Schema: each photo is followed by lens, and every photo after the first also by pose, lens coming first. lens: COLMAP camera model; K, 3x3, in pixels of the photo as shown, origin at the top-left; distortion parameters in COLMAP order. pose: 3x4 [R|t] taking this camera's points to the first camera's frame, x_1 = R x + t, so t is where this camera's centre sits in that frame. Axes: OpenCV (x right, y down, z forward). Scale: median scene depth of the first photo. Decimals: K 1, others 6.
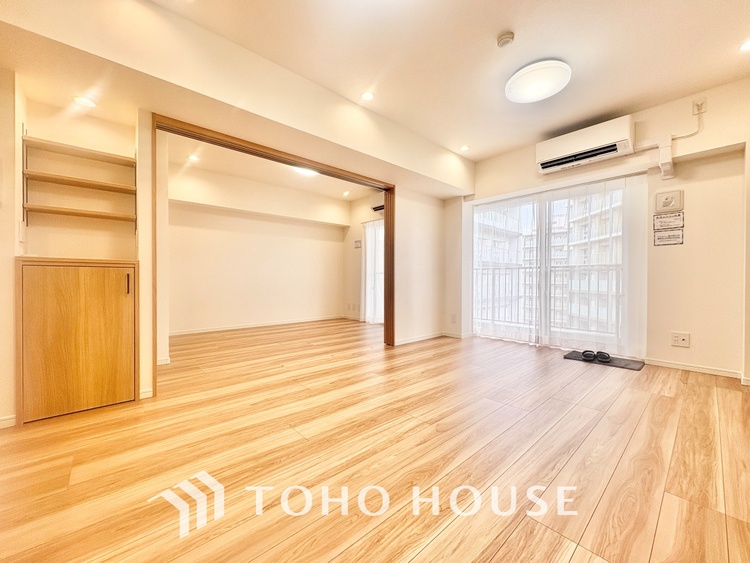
lens RADIAL K [[298.8, 0, 375.0], [0, 298.8, 281.5], [0, 0, 1]] dist [0.000590, 0.000329]
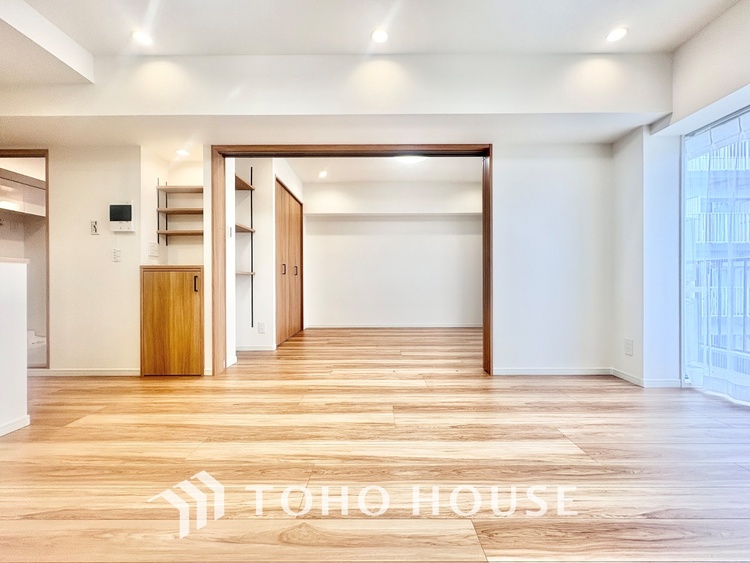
lens RADIAL K [[298.8, 0, 375.0], [0, 298.8, 281.5], [0, 0, 1]] dist [0.000590, 0.000329]
pose [[0.743342, -0.001832, -0.668909, 0.455947], [-0.000781, 0.999993, -0.003606, 0.001463], [0.668911, 0.003203, 0.743335, 0.420490]]
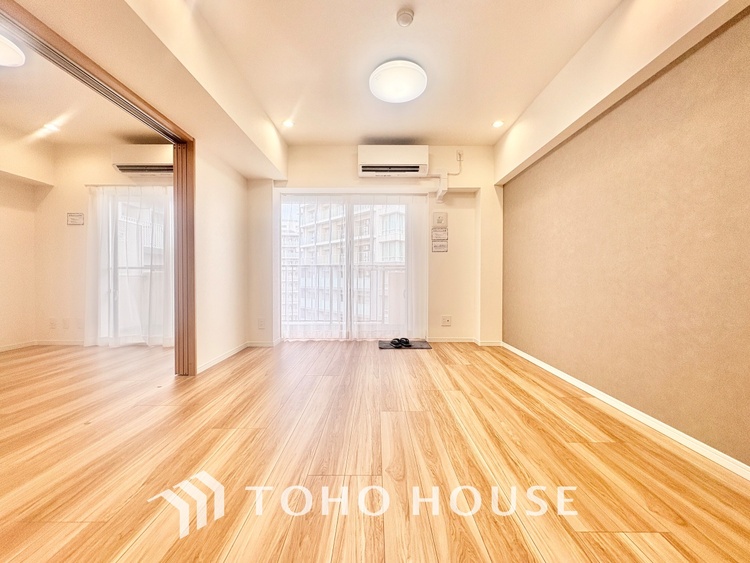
lens RADIAL K [[298.8, 0, 375.0], [0, 298.8, 281.5], [0, 0, 1]] dist [0.000590, 0.000329]
pose [[0.667913, -0.010866, 0.744160, -0.234502], [0.005565, 0.999938, 0.009606, -0.003089], [-0.744218, -0.002275, 0.667933, 0.334701]]
